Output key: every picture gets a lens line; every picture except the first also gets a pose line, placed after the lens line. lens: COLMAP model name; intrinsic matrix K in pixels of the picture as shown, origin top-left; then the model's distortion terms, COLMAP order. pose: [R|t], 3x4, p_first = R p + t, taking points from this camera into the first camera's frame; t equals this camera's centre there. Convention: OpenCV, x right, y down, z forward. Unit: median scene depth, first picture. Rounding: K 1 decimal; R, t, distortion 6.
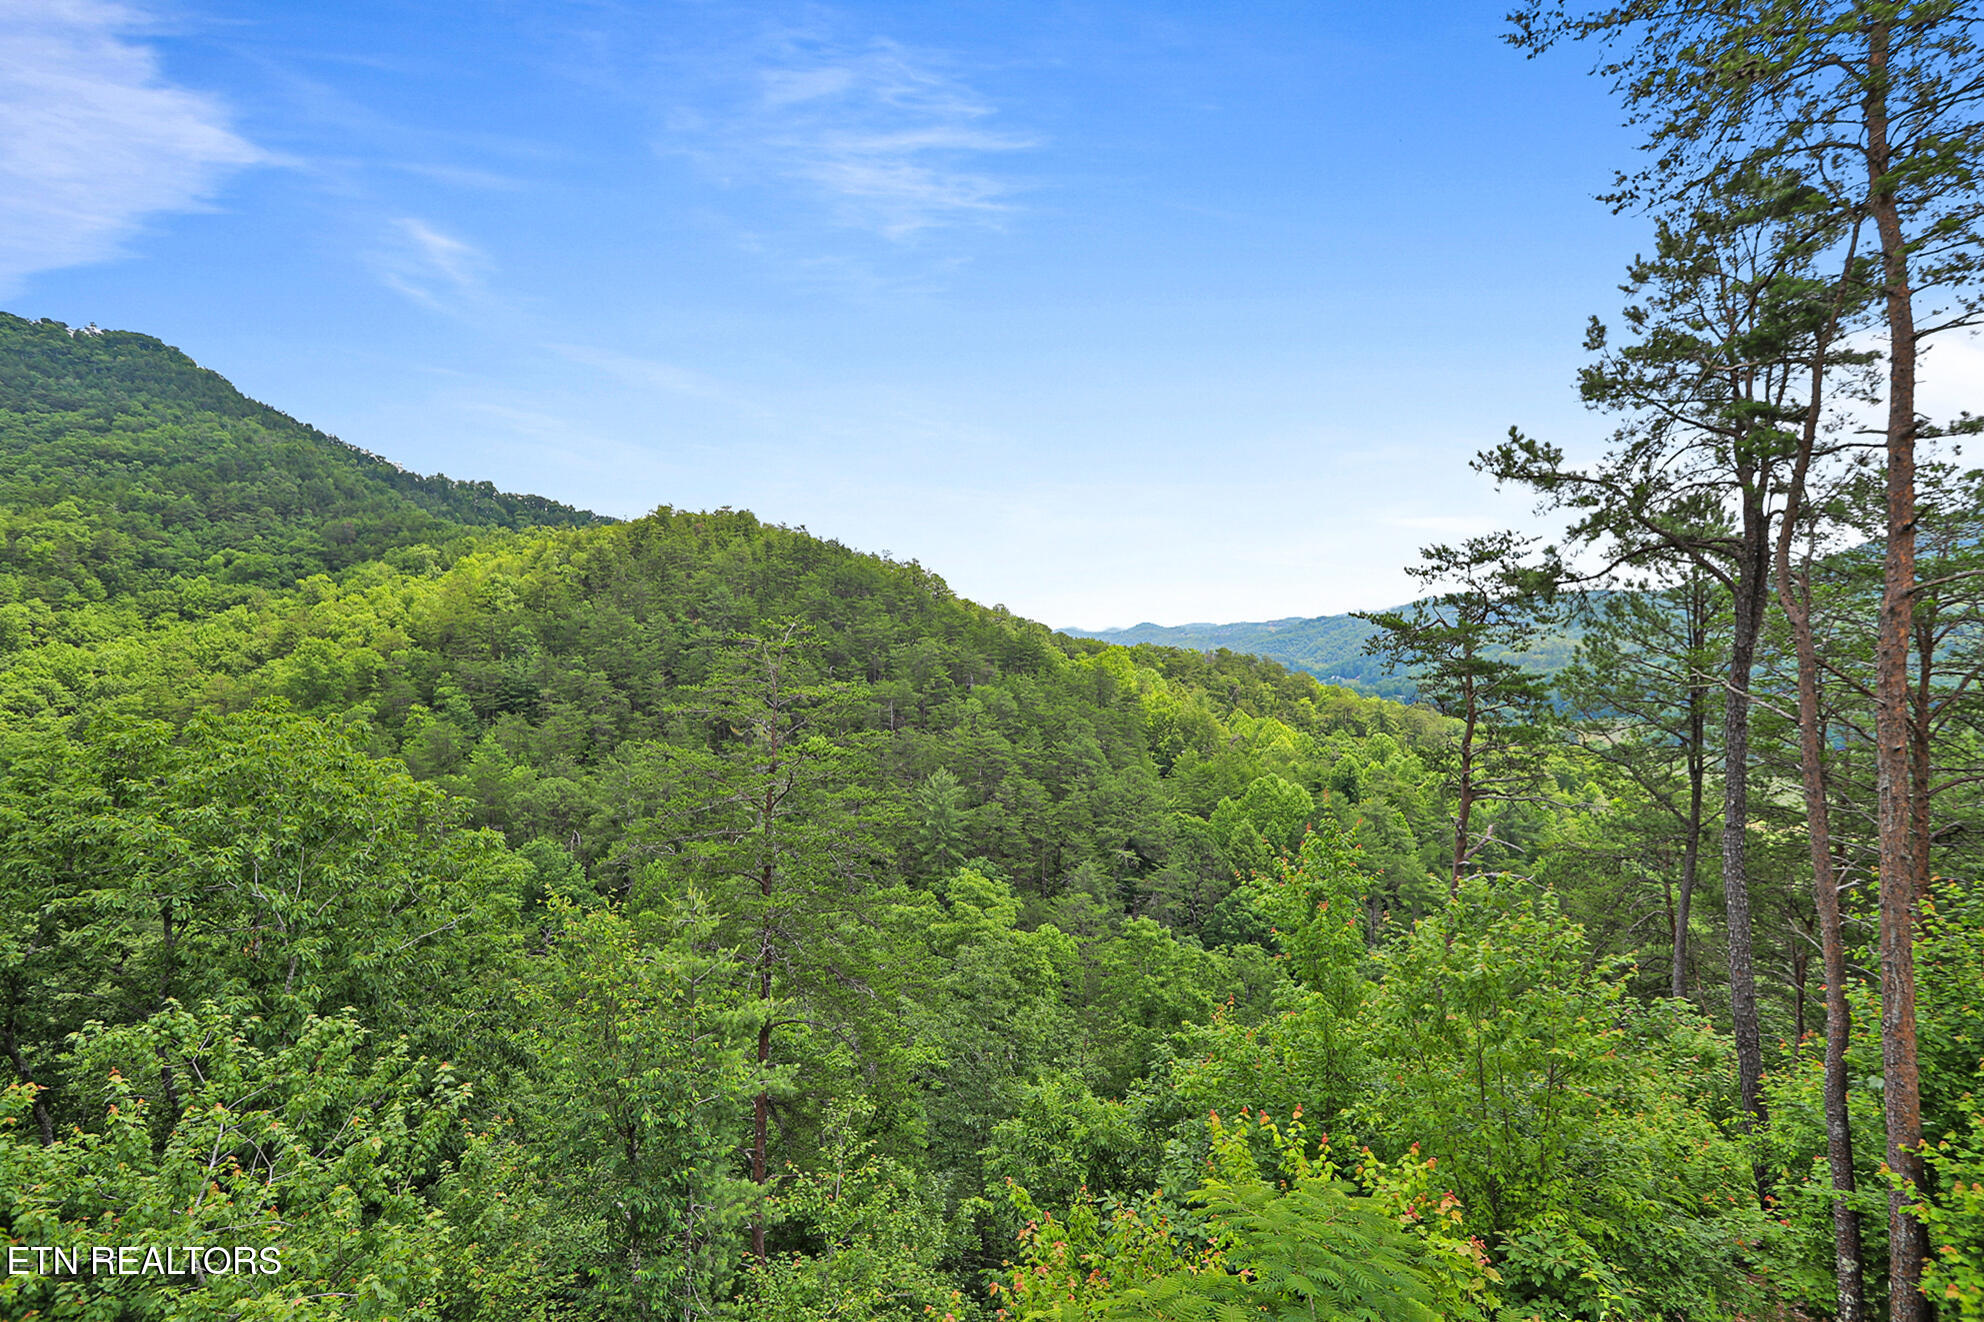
lens RADIAL K [[978.9, 0, 997.0], [0, 978.9, 656.0], [0, 0, 1]] dist [-0.040465, 0.019291]
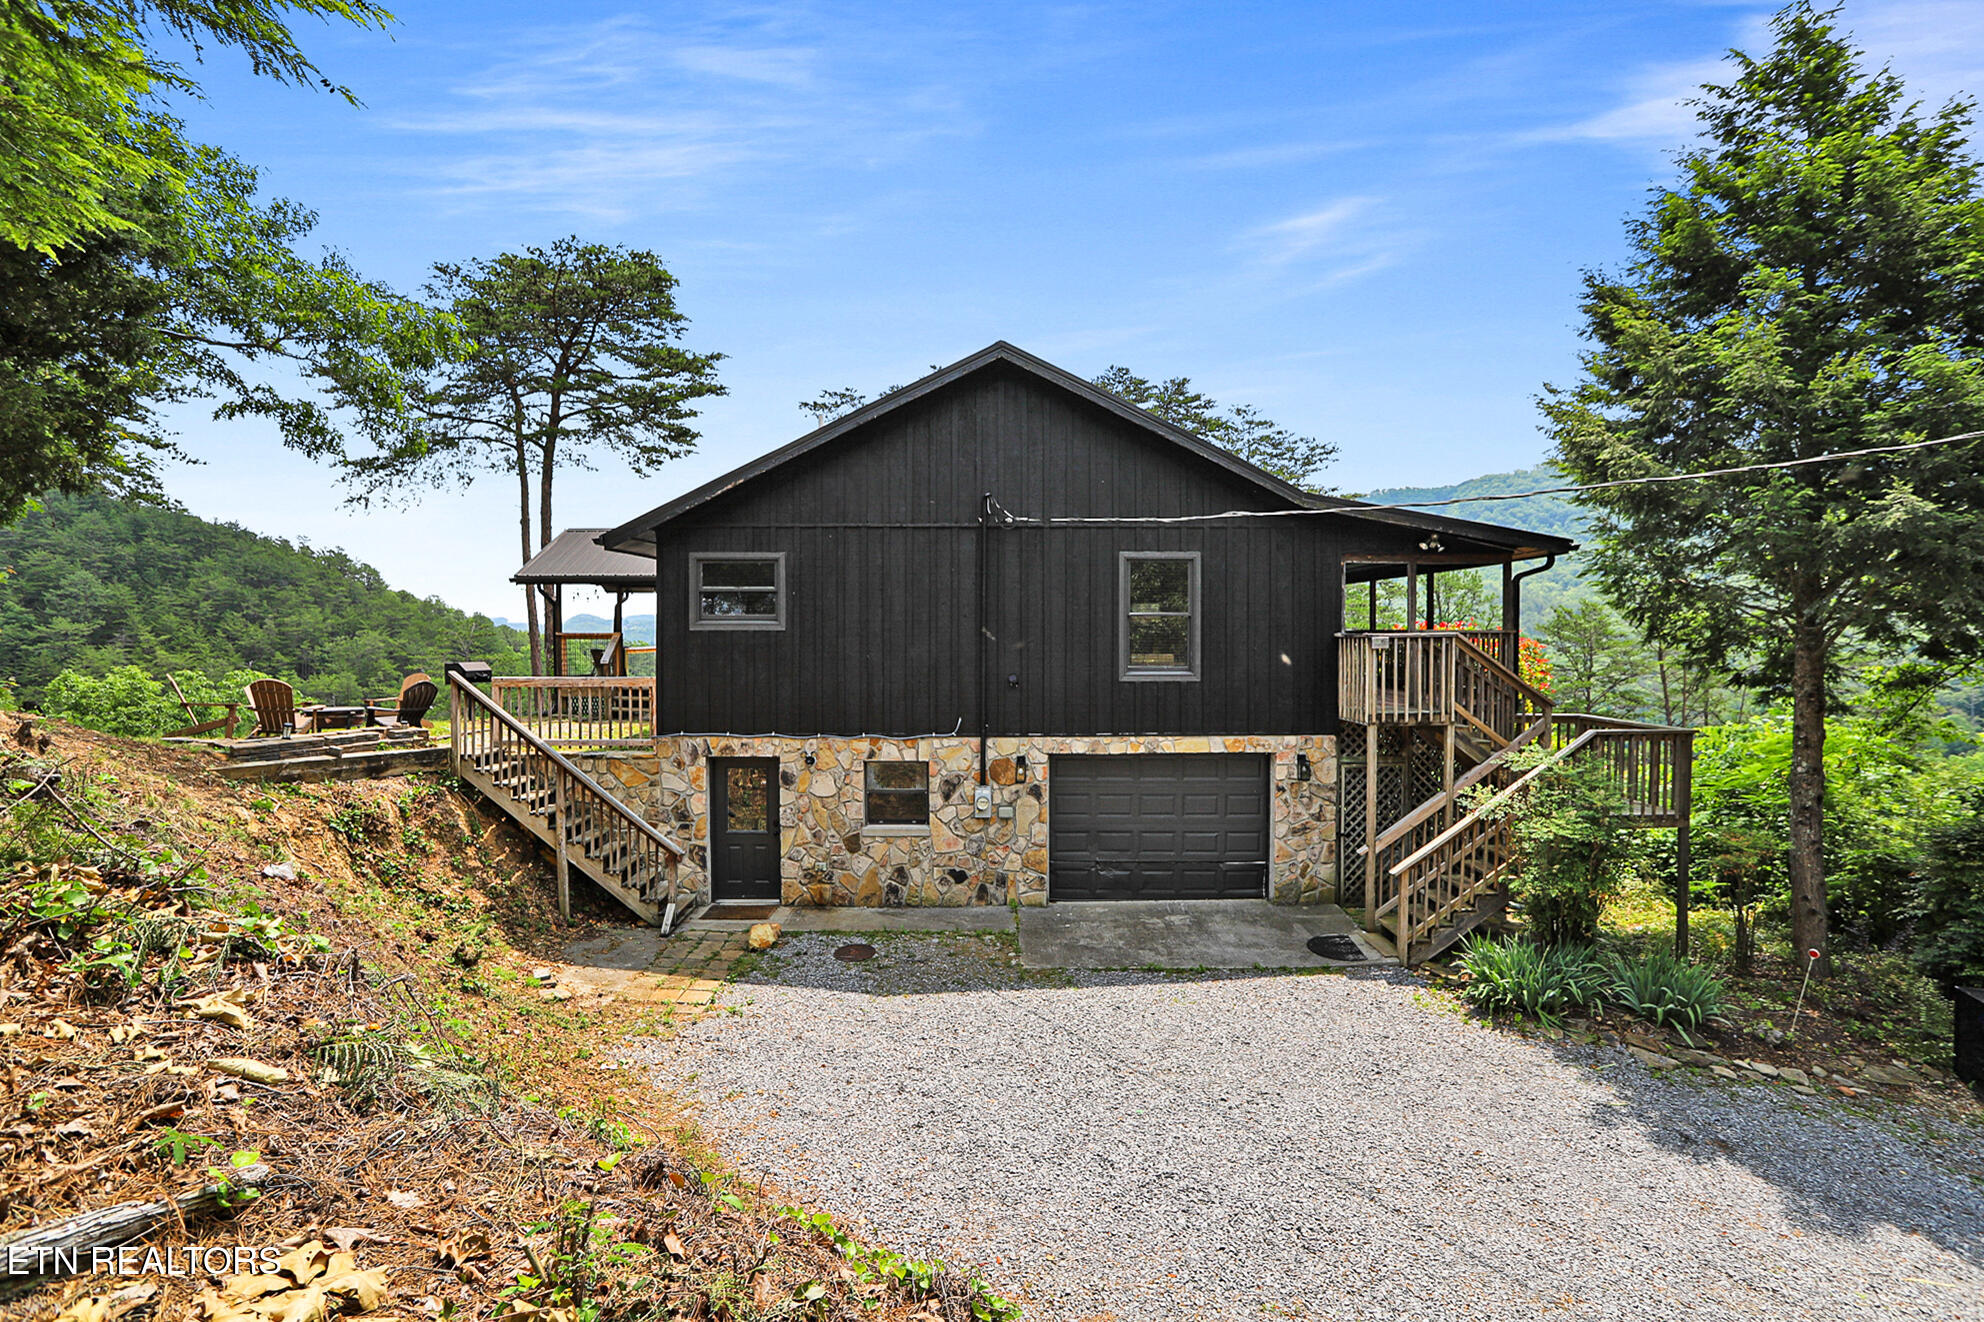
lens RADIAL K [[978.9, 0, 1003.0], [0, 978.9, 653.3], [0, 0, 1]] dist [-0.040465, 0.019291]
pose [[0.847133, -0.011238, 0.531261, -0.041605], [0.009070, 0.999936, 0.006689, 0.002791], [-0.531303, -0.000848, 0.847182, -0.140818]]
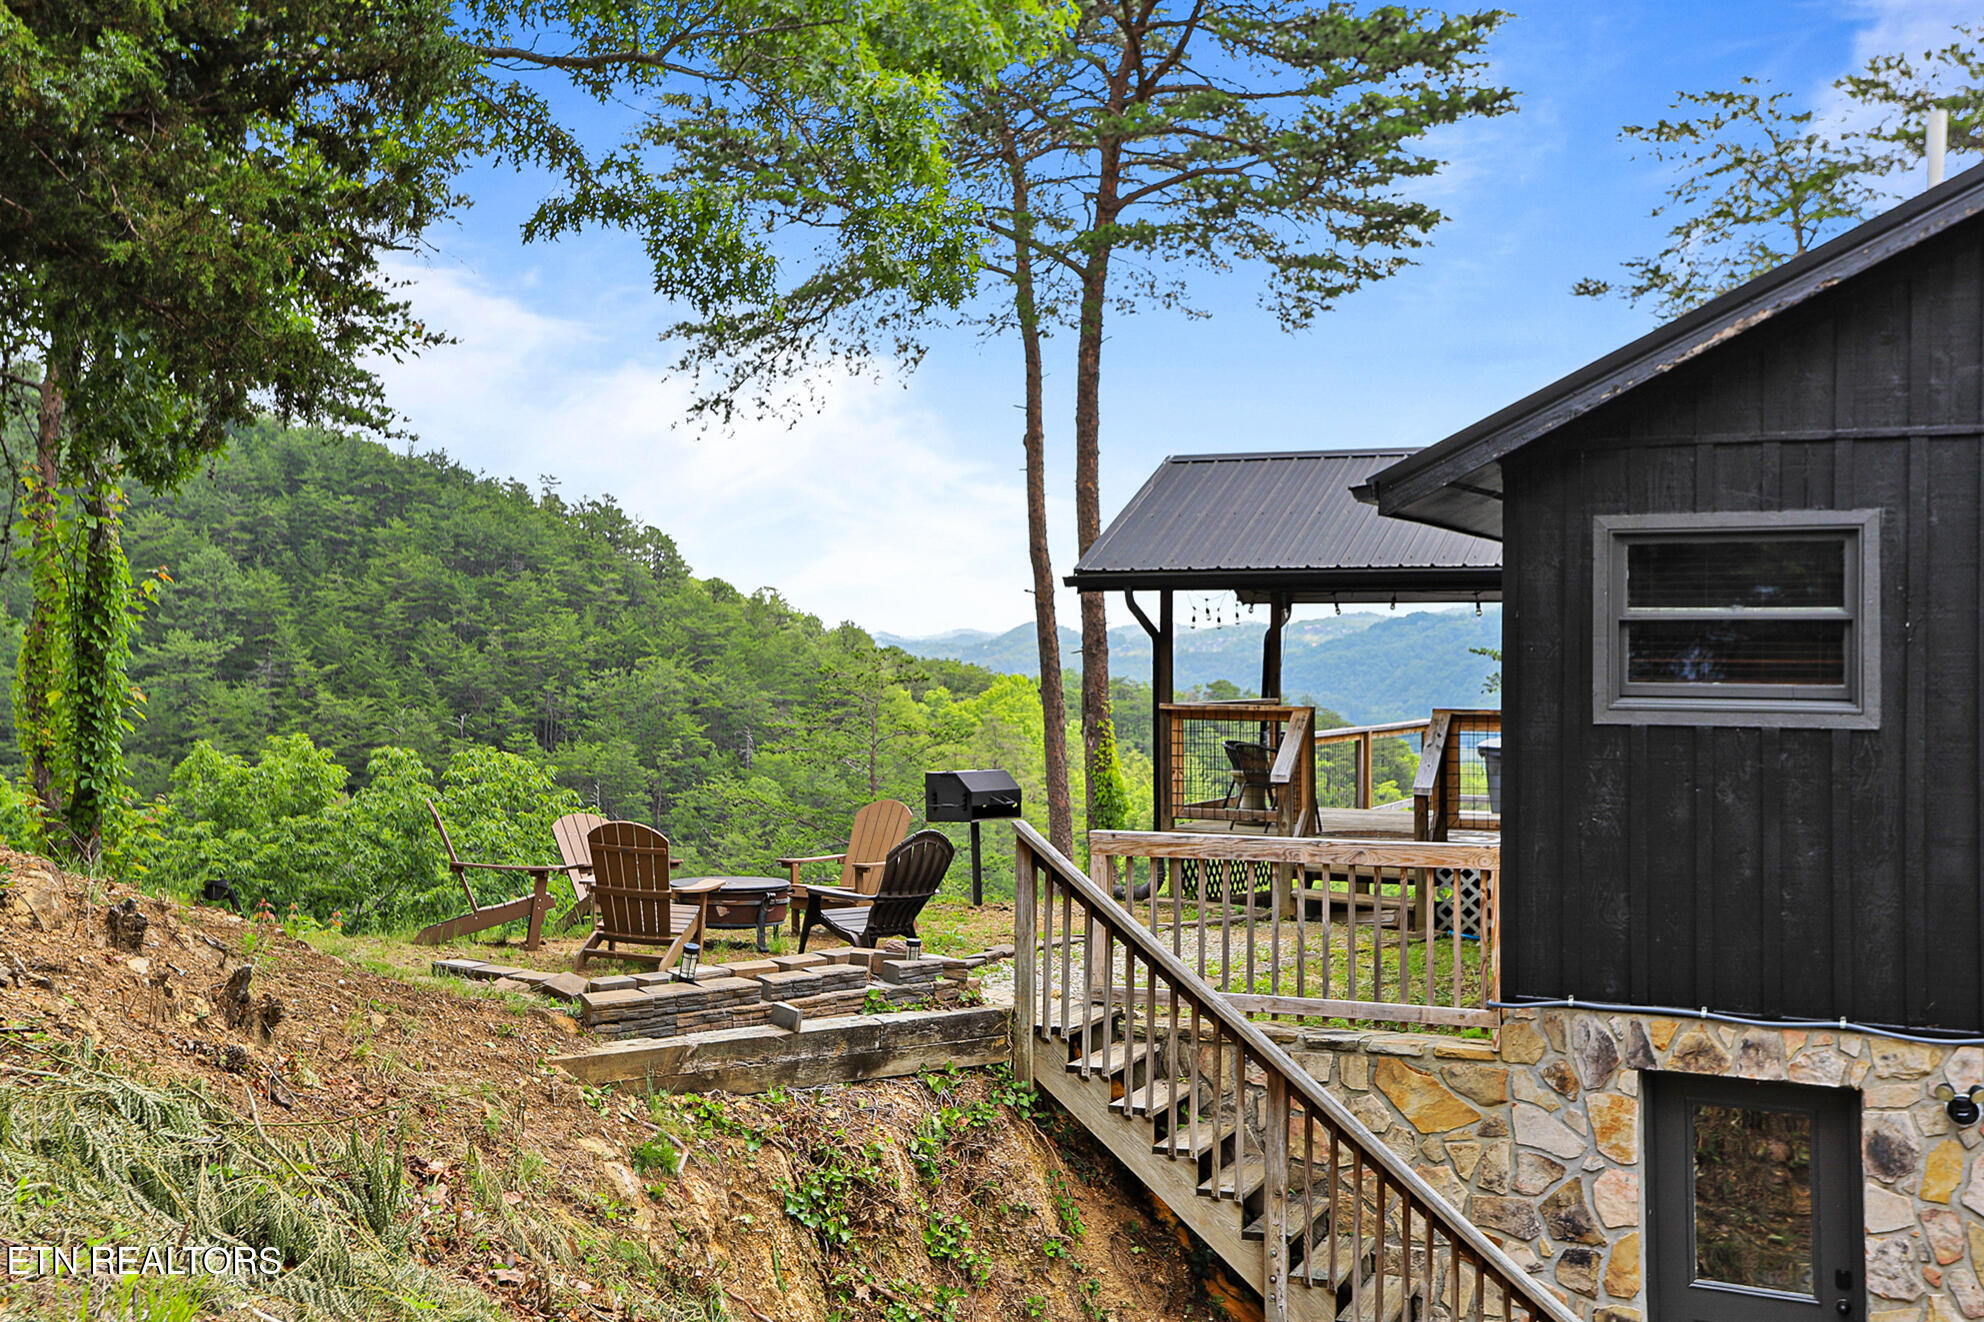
lens RADIAL K [[2187.7, 0, 1032.3], [0, 2187.7, 654.5], [0, 0, 1]] dist [0.091865, 0.000000]
pose [[0.988344, 0.006528, 0.152100, -0.046645], [-0.003567, 0.999799, -0.019727, 0.000974], [-0.152198, 0.018955, 0.988168, -0.127044]]
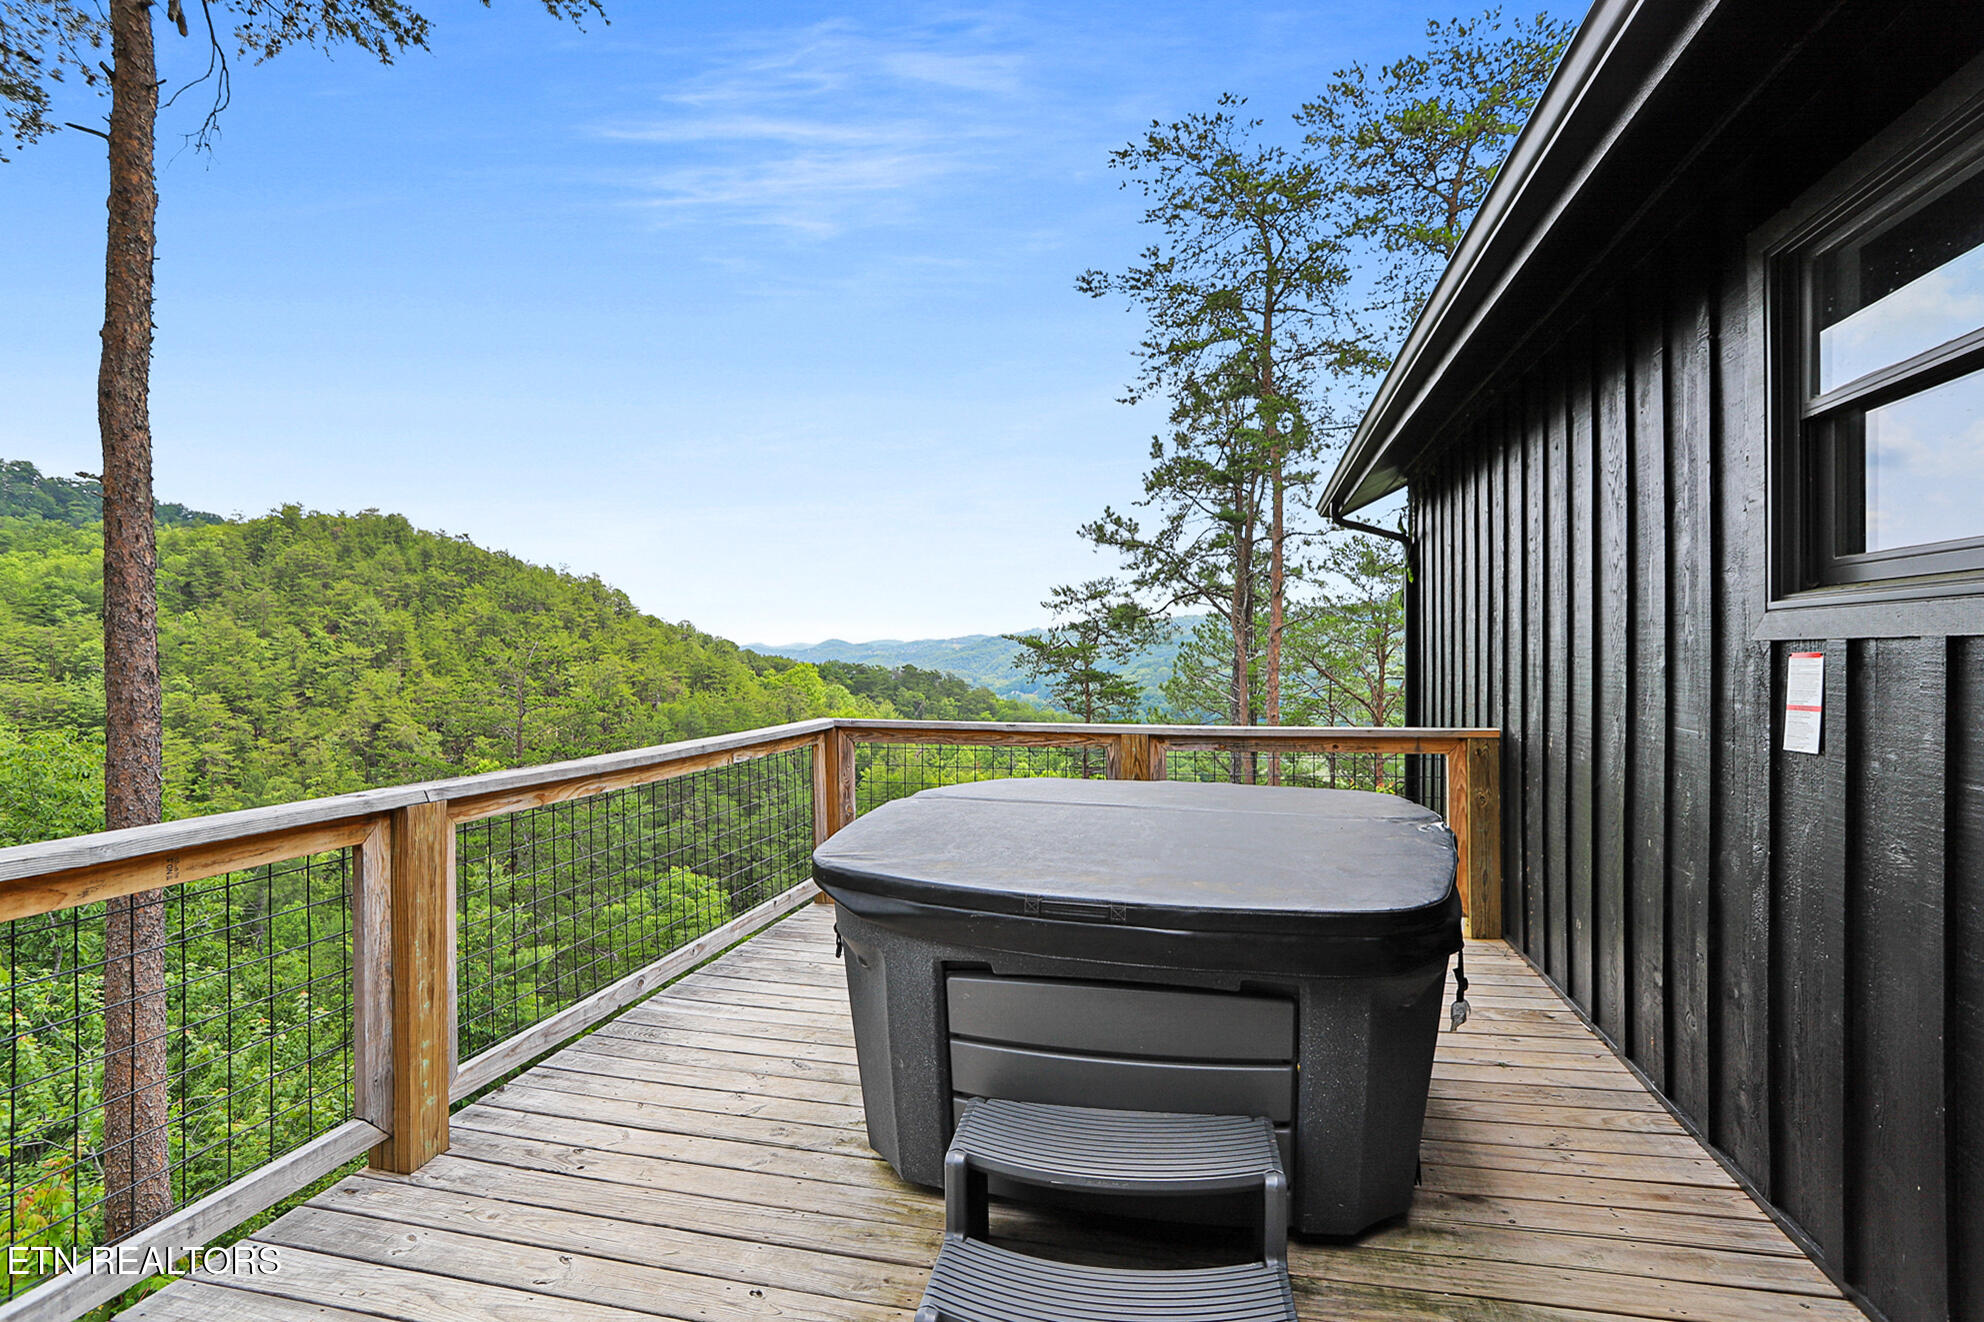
lens RADIAL K [[978.9, 0, 991.1], [0, 978.9, 645.9], [0, 0, 1]] dist [-0.040465, 0.019291]
pose [[0.952017, 0.002309, 0.306037, -0.006326], [0.006254, 0.999616, -0.026998, 0.000599], [-0.305982, 0.027617, 0.951637, -0.028108]]
